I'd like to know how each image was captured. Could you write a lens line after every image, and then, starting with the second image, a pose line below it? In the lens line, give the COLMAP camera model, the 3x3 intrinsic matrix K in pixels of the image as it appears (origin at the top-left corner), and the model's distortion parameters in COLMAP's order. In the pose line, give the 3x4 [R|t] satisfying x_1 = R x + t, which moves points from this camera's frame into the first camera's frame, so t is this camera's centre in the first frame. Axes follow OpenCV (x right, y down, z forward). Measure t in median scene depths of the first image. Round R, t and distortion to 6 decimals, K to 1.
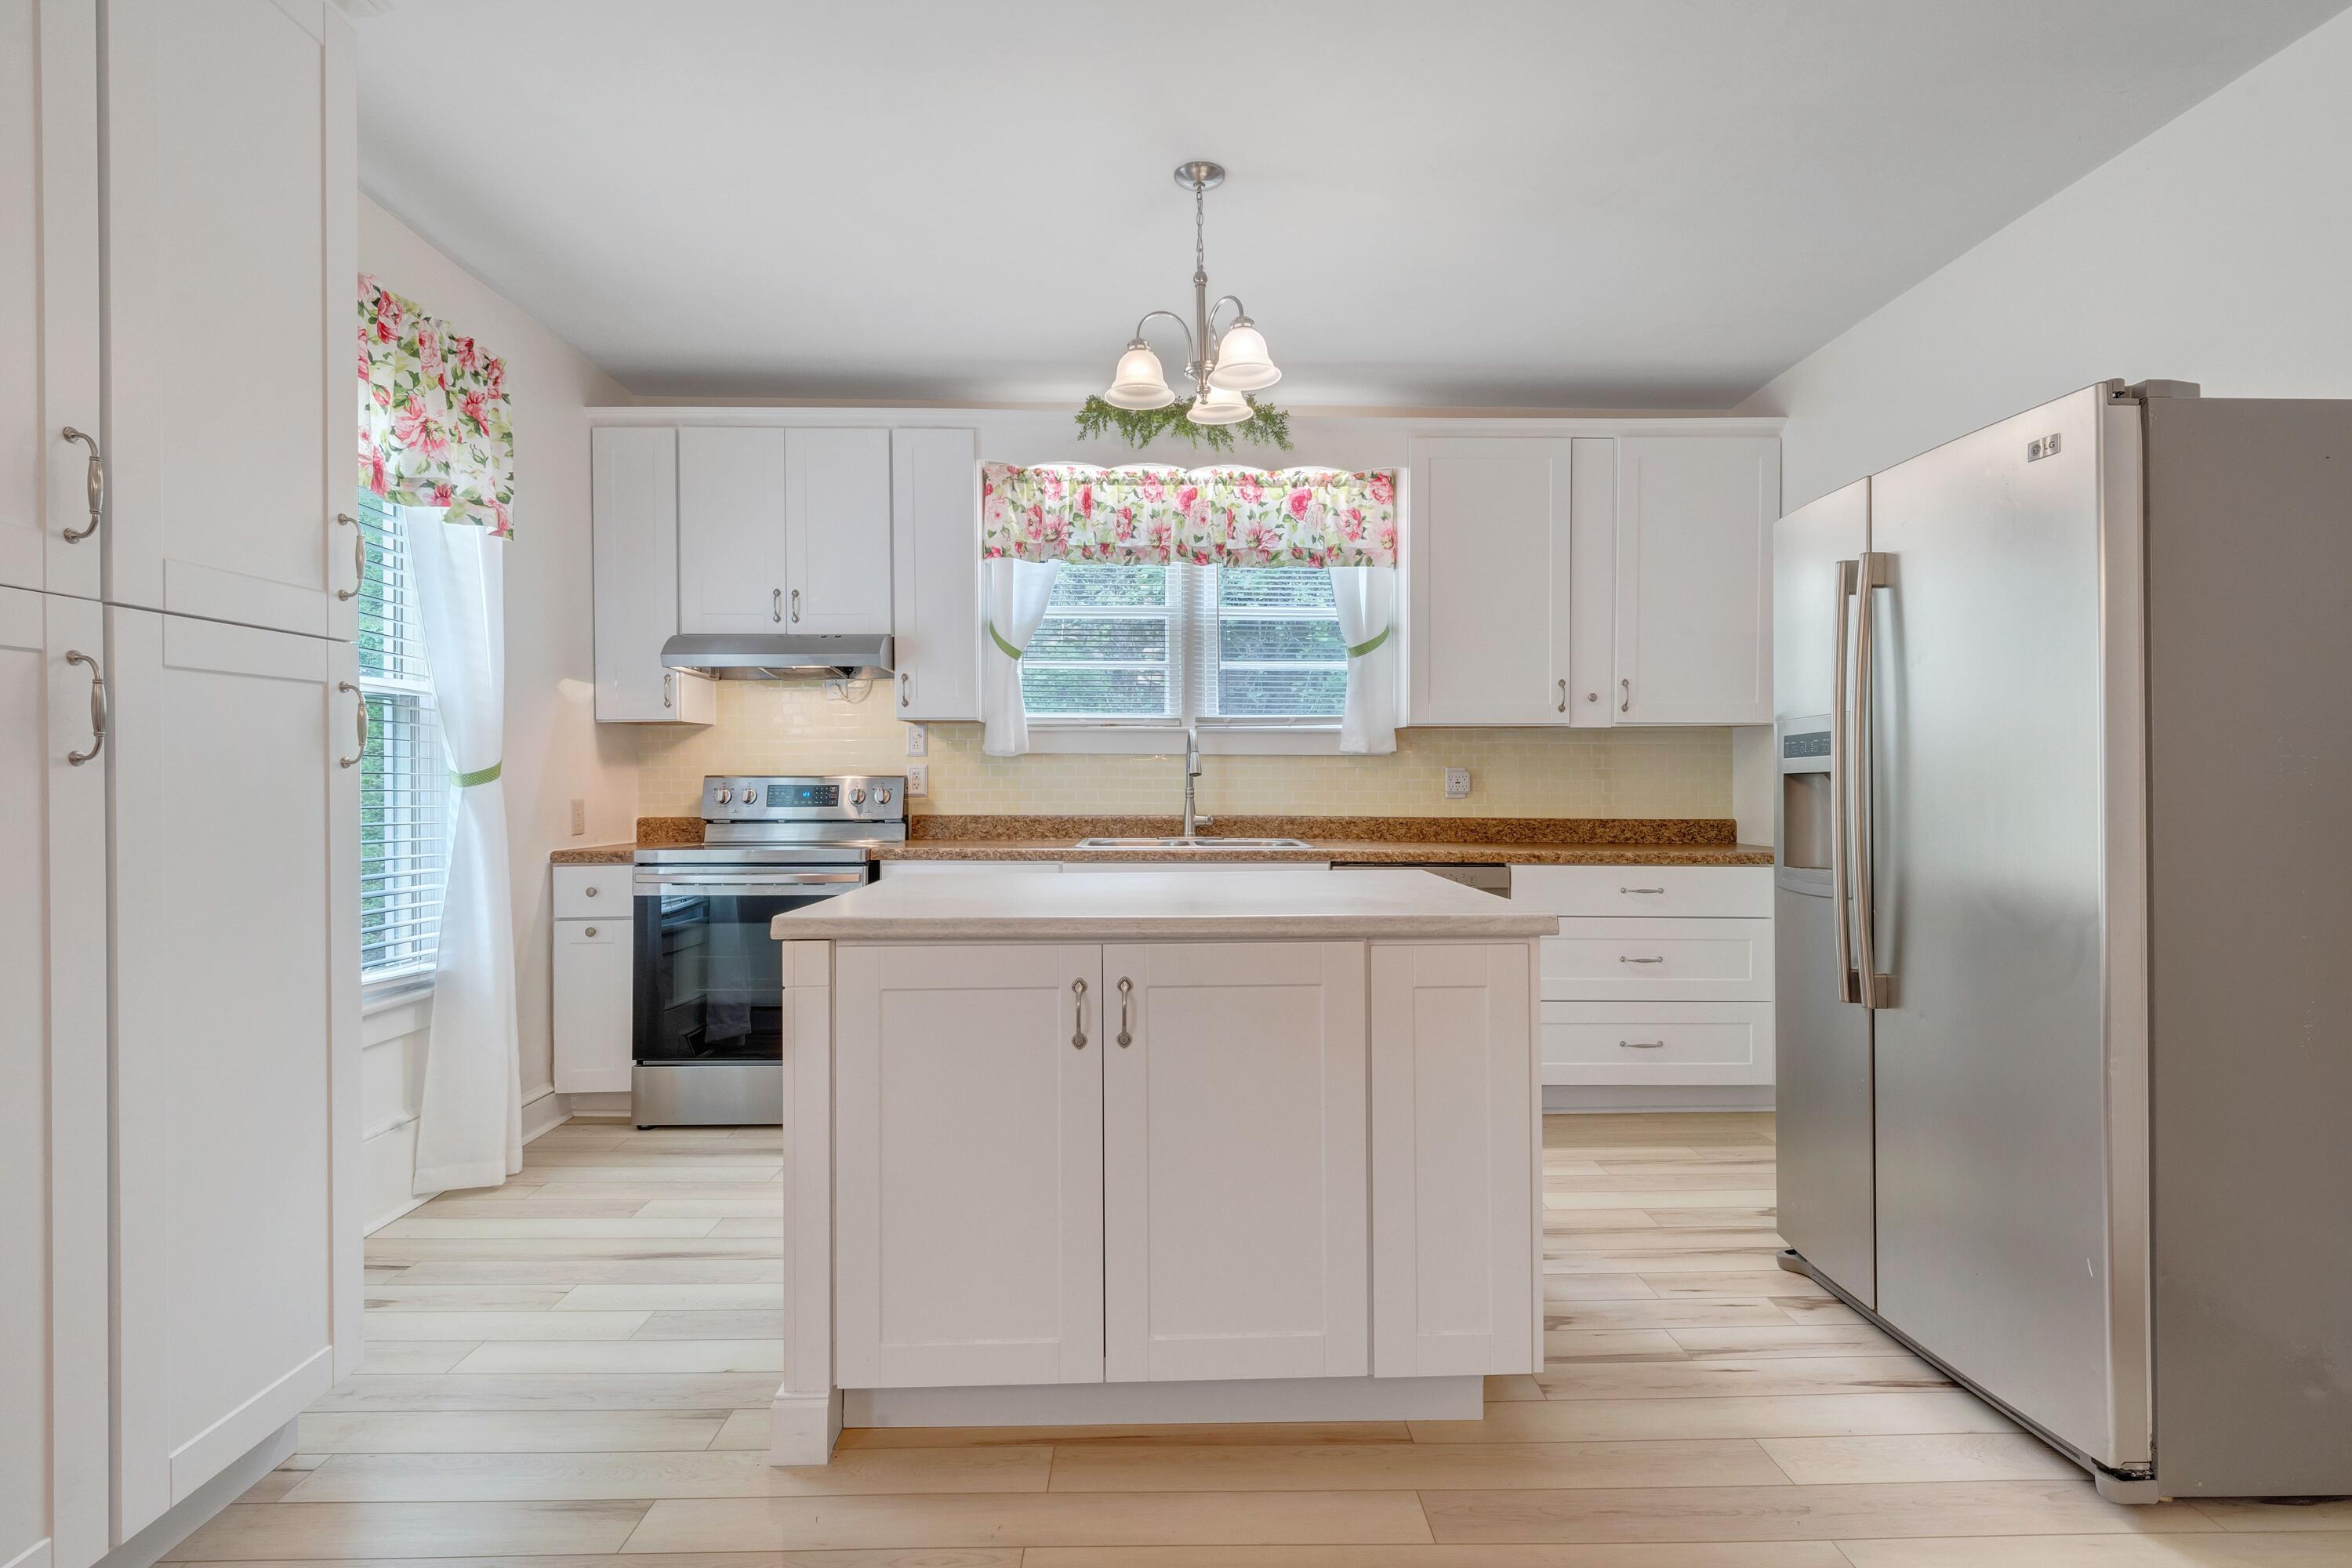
lens RADIAL K [[1091.2, 0, 1190.2], [0, 1091.2, 781.6], [0, 0, 1]] dist [0.000516, 0.000059]
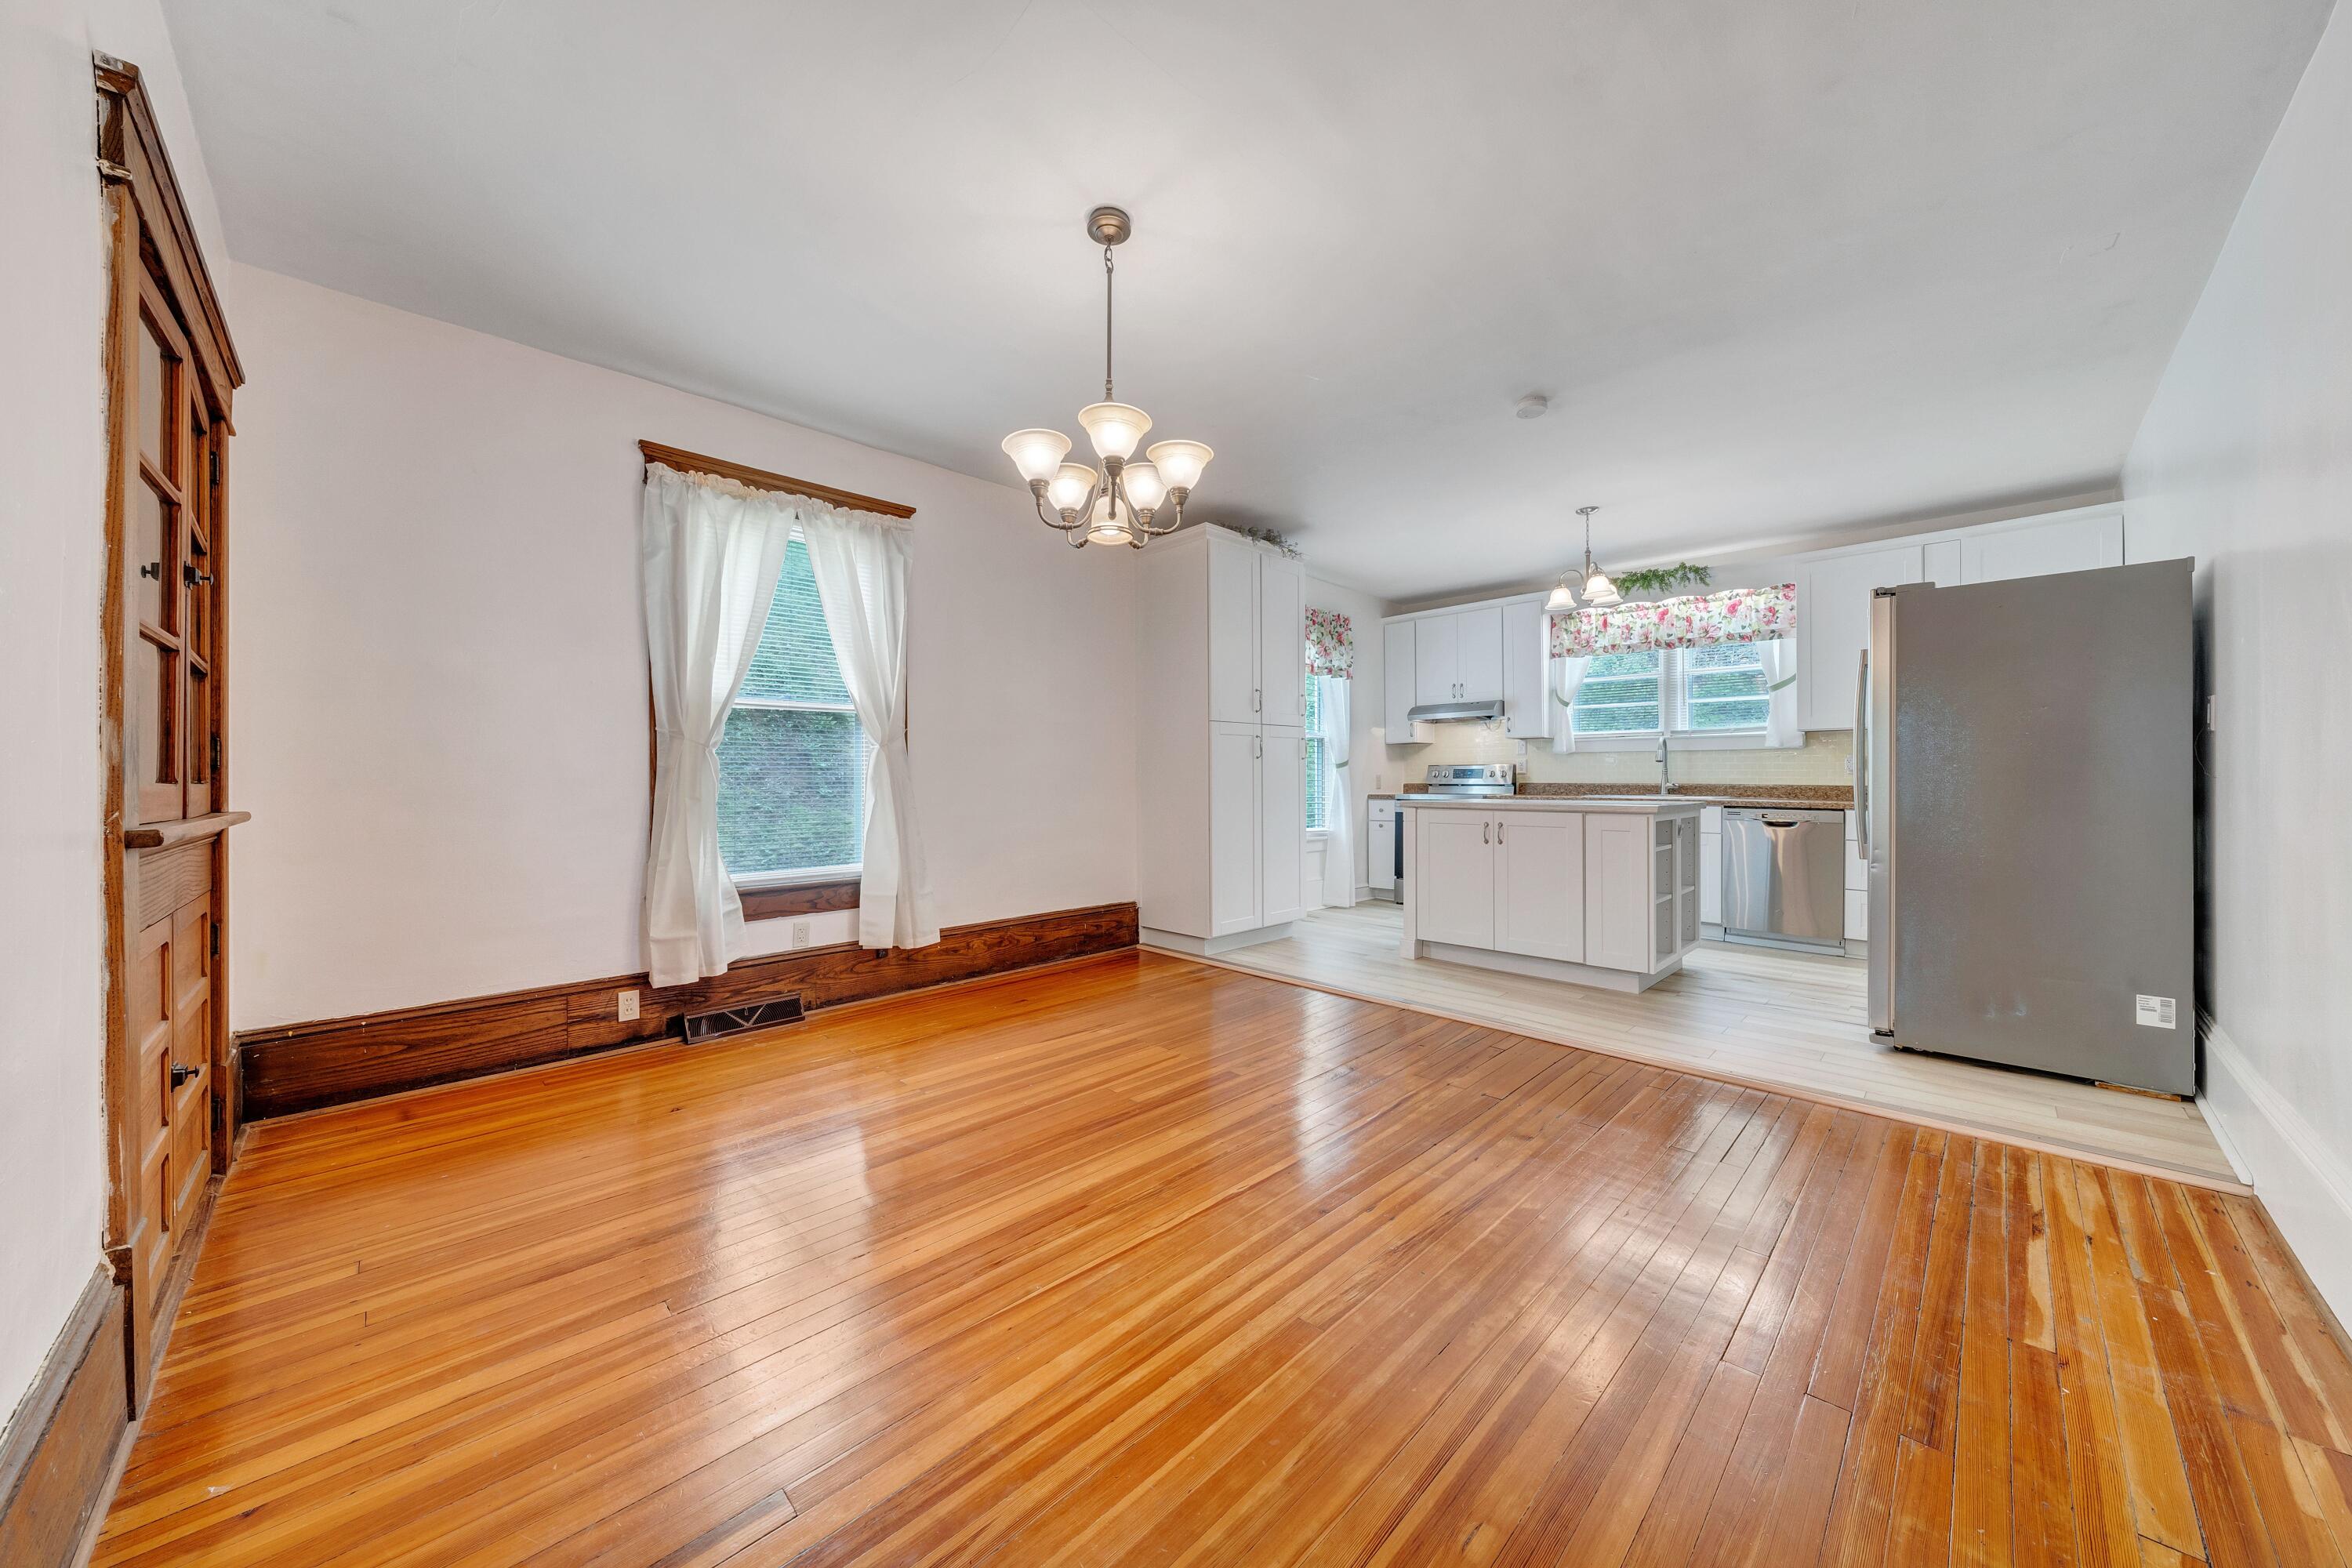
lens RADIAL K [[802.2, 0, 1161.9], [0, 802.2, 779.7], [0, 0, 1]] dist [-0.002183, -0.000194]
pose [[0.667149, 0.000884, -0.744924, 0.466391], [-0.000563, 1.000000, 0.000683, 0.025450], [0.744924, -0.000036, 0.667149, -0.585268]]
